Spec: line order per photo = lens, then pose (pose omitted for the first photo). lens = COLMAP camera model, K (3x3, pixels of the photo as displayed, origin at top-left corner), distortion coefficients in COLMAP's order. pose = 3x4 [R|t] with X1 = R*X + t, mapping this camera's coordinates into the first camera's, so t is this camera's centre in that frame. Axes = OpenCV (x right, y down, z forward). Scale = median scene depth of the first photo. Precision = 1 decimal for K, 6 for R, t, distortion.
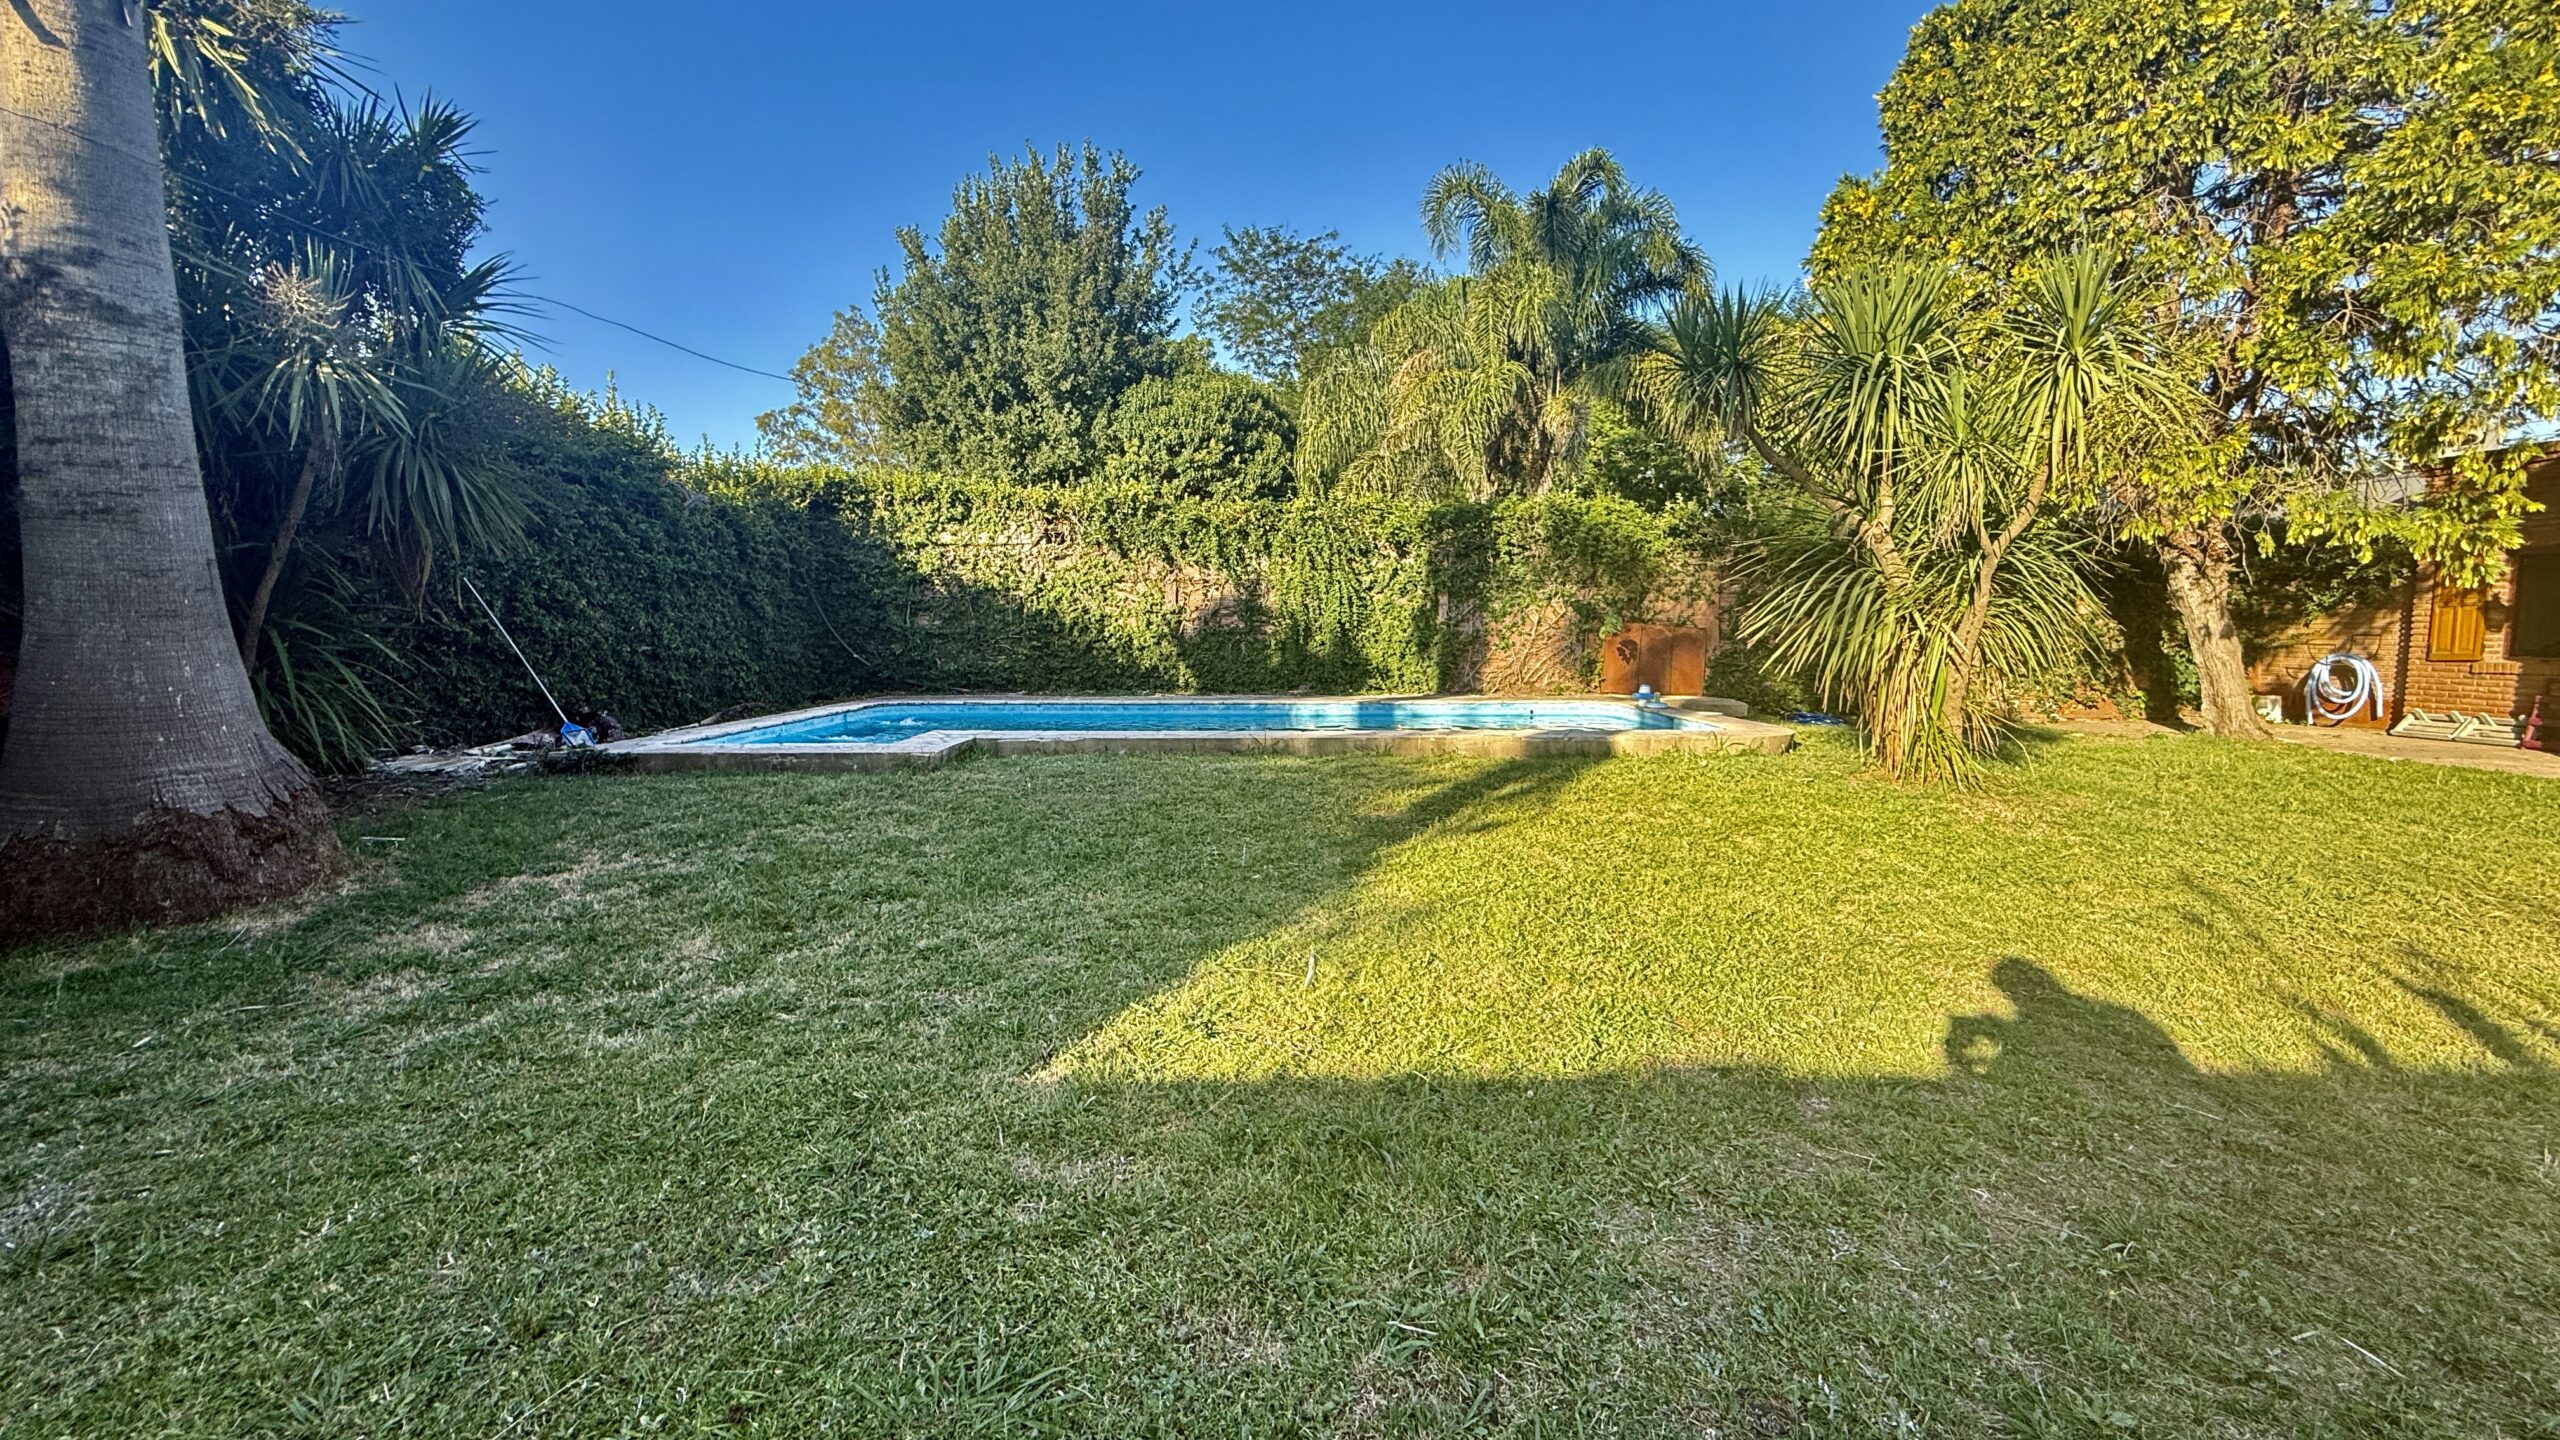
lens RADIAL K [[1015.9, 0, 1277.3], [0, 1015.9, 728.0], [0, 0, 1]] dist [-0.000326, -0.000064]
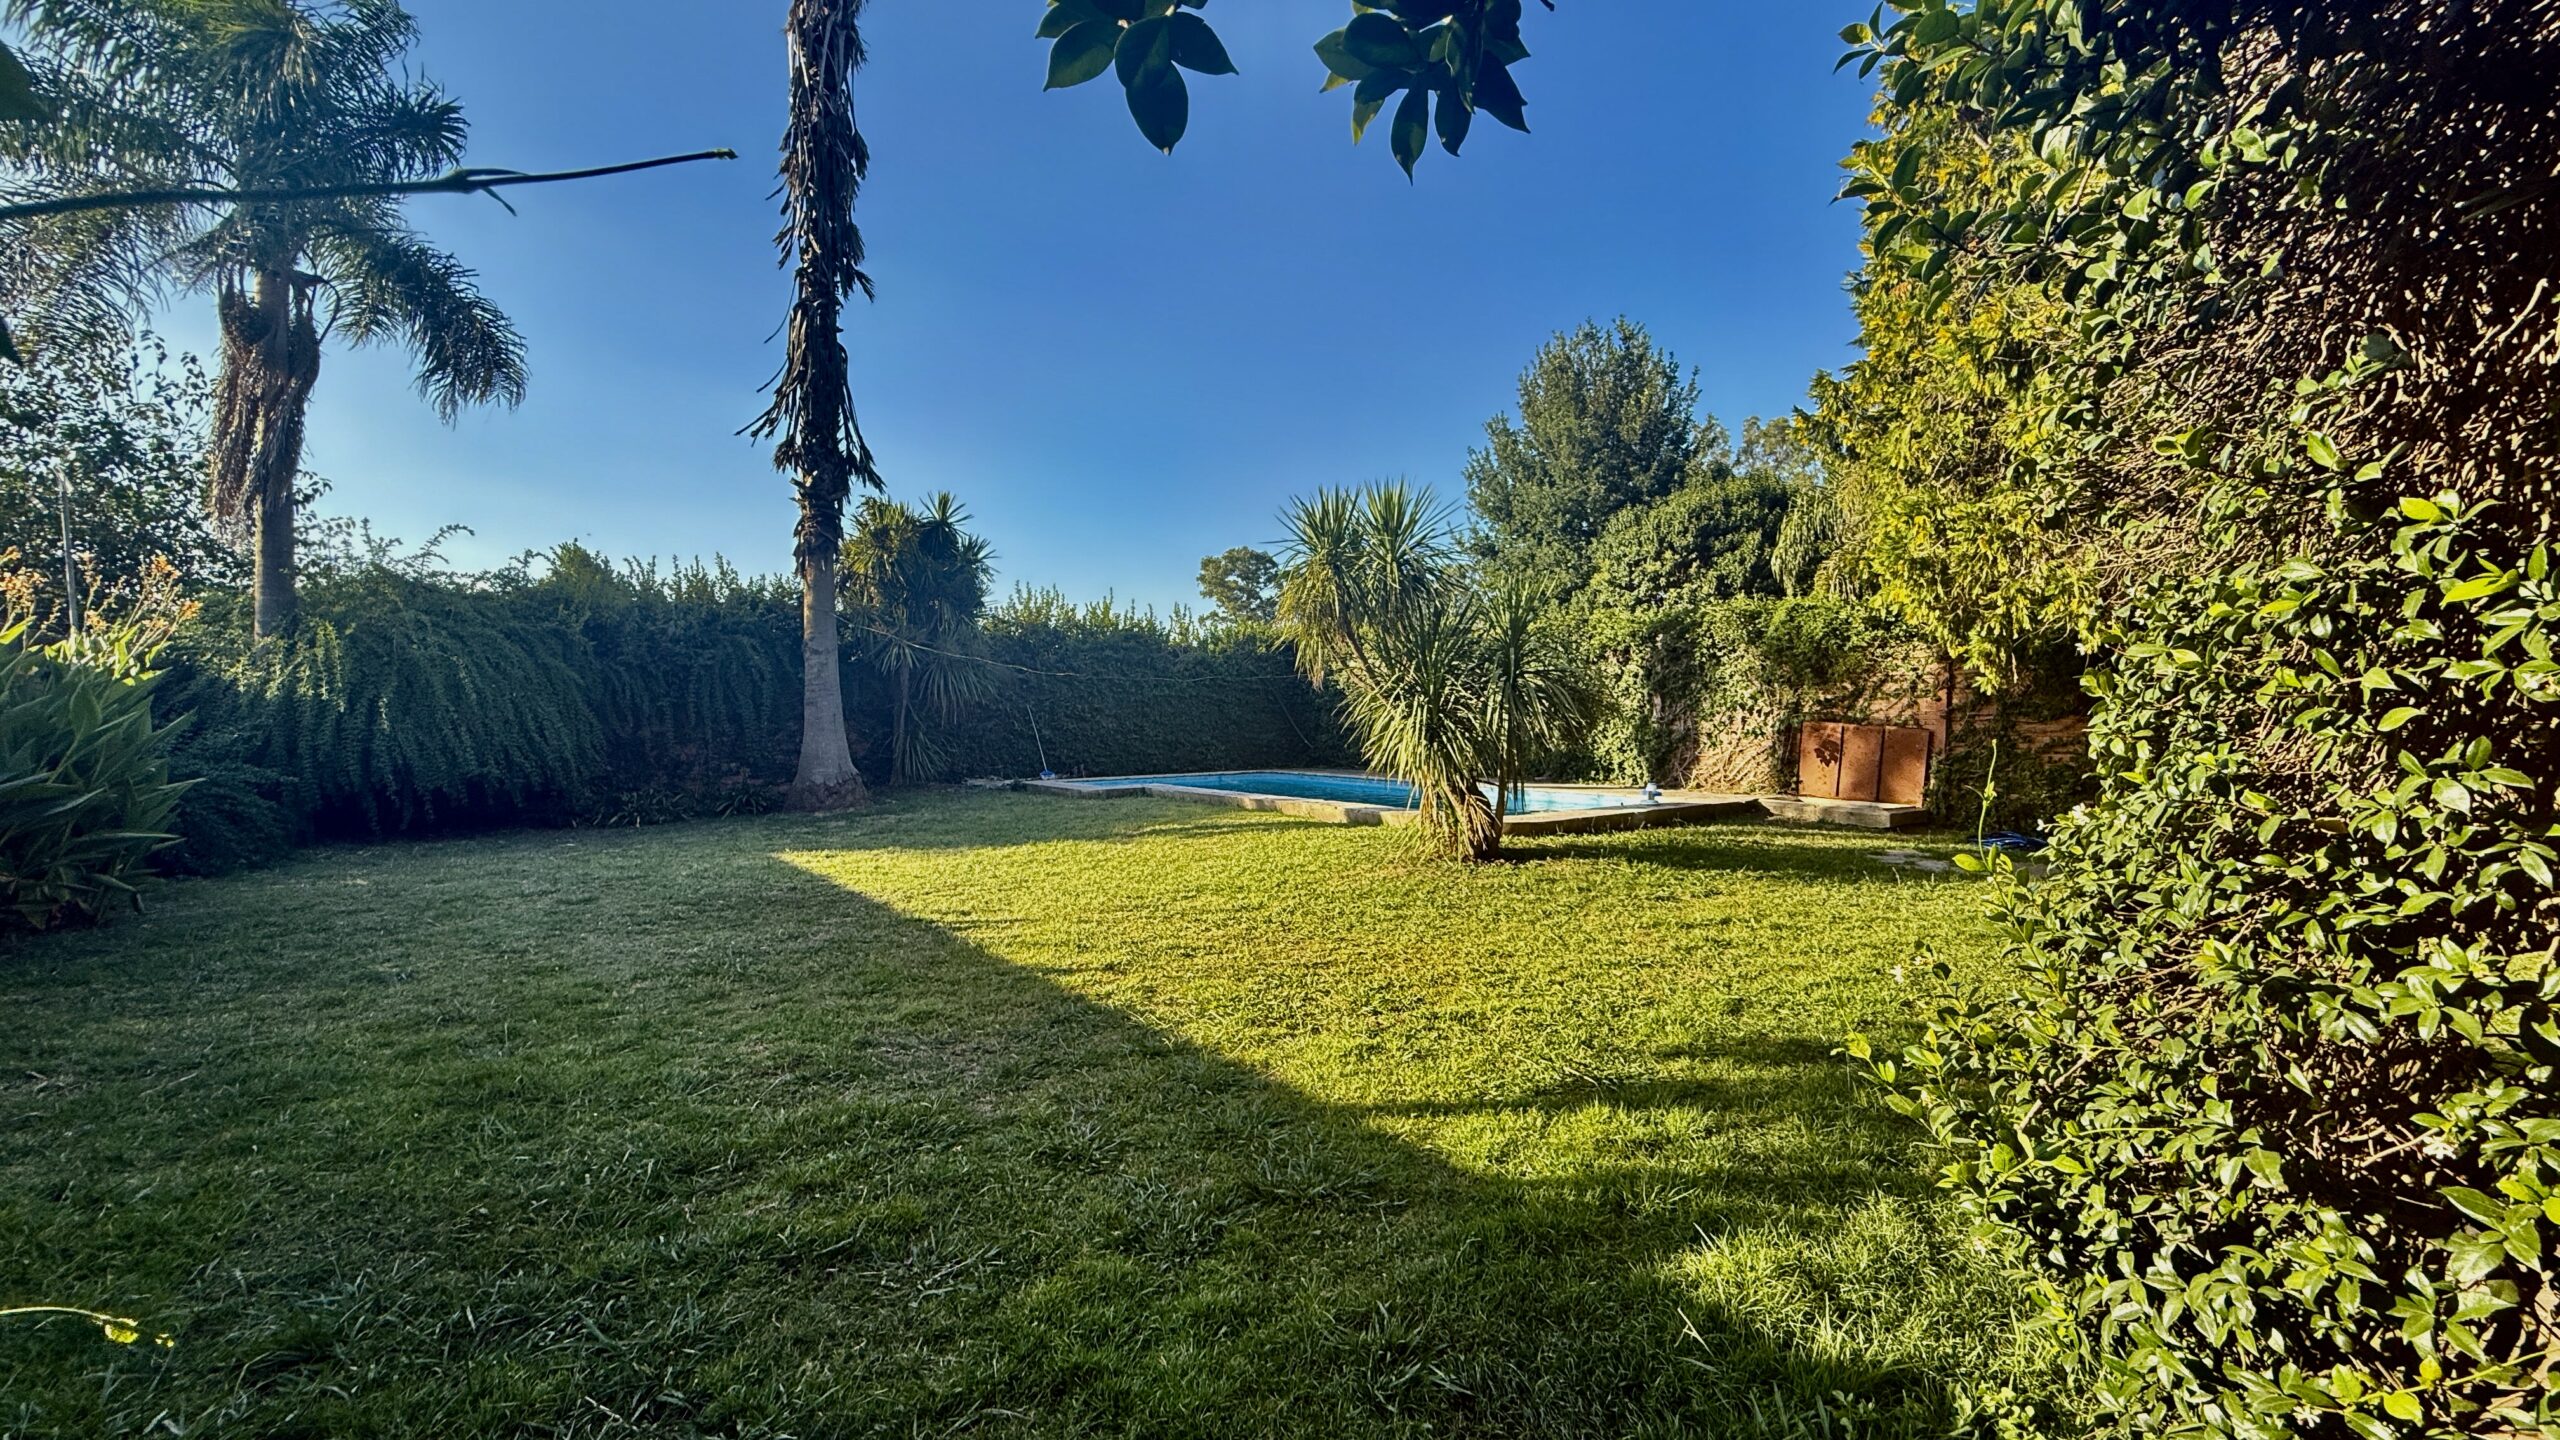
lens RADIAL K [[1015.9, 0, 1277.3], [0, 1015.9, 728.0], [0, 0, 1]] dist [-0.000326, -0.000064]
pose [[0.611607, 0.008277, -0.791119, 0.782835], [-0.071057, 0.996479, -0.044508, -0.019312], [0.787964, 0.083436, 0.610041, 0.013606]]
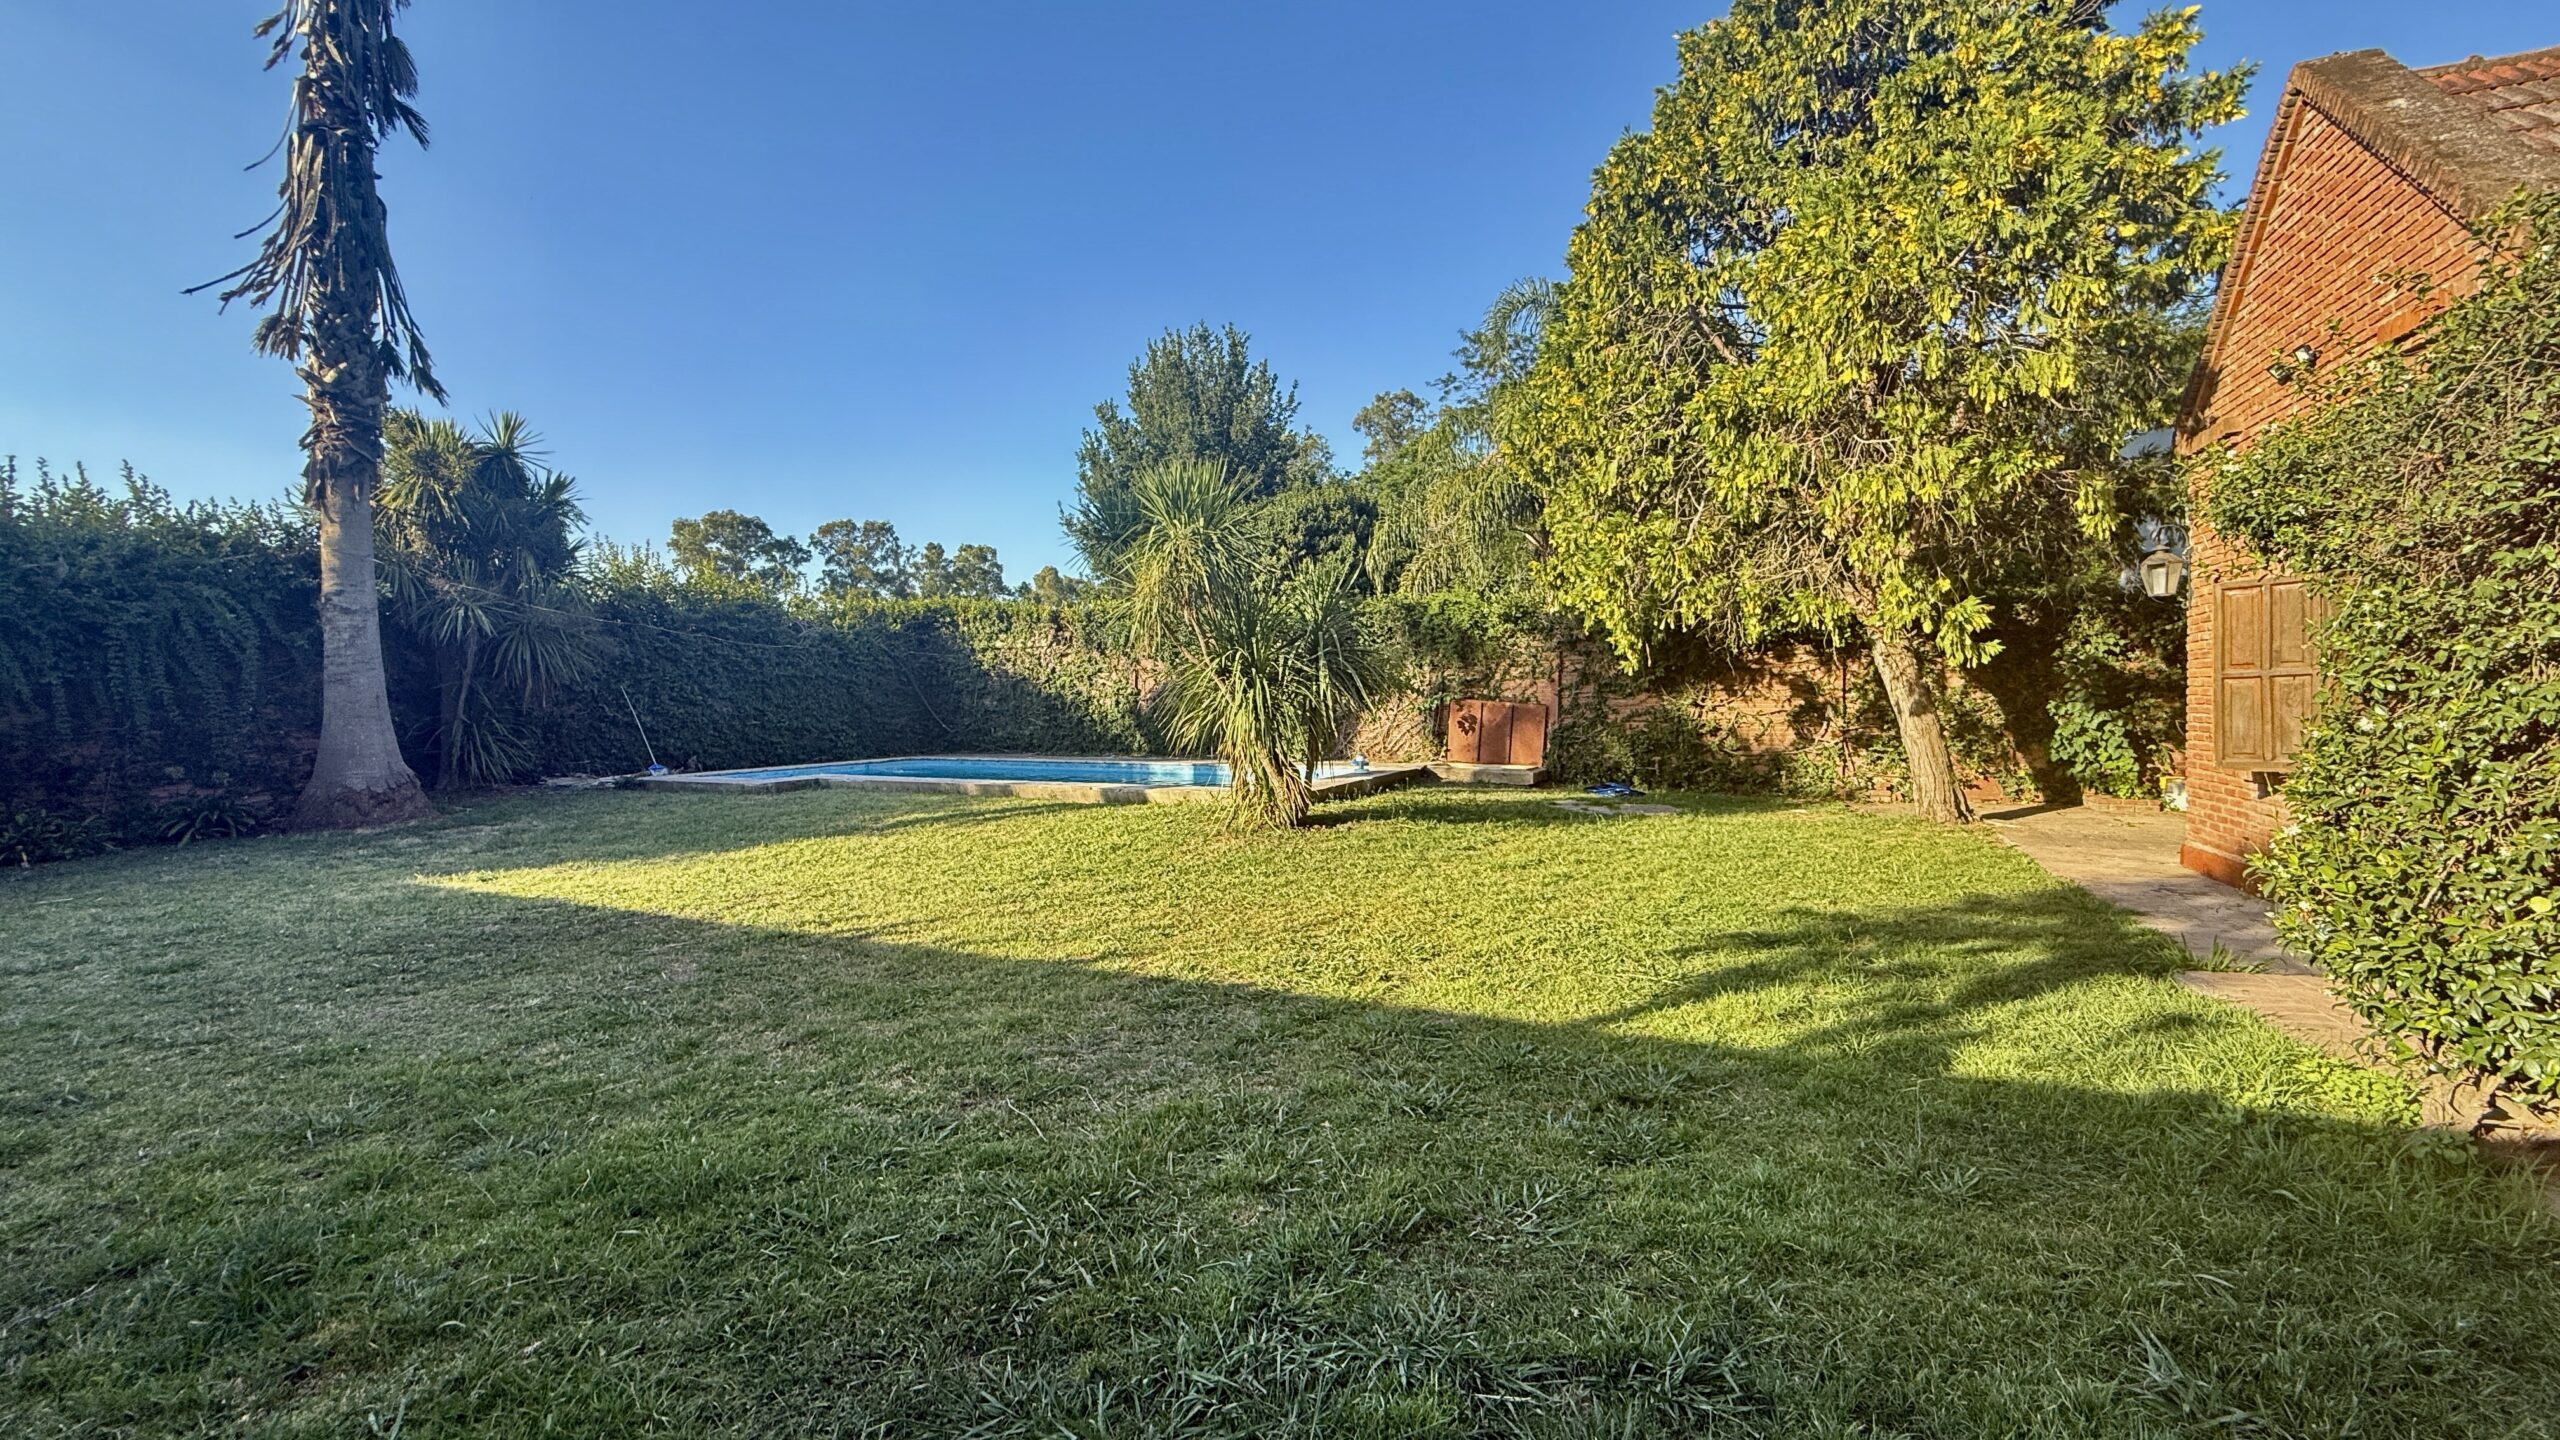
lens RADIAL K [[1015.9, 0, 1277.3], [0, 1015.9, 728.0], [0, 0, 1]] dist [-0.000326, -0.000064]
pose [[0.905554, 0.004667, -0.424206, 0.631959], [-0.031492, 0.997920, -0.056247, -0.001381], [0.423062, 0.064293, 0.903817, -0.115359]]
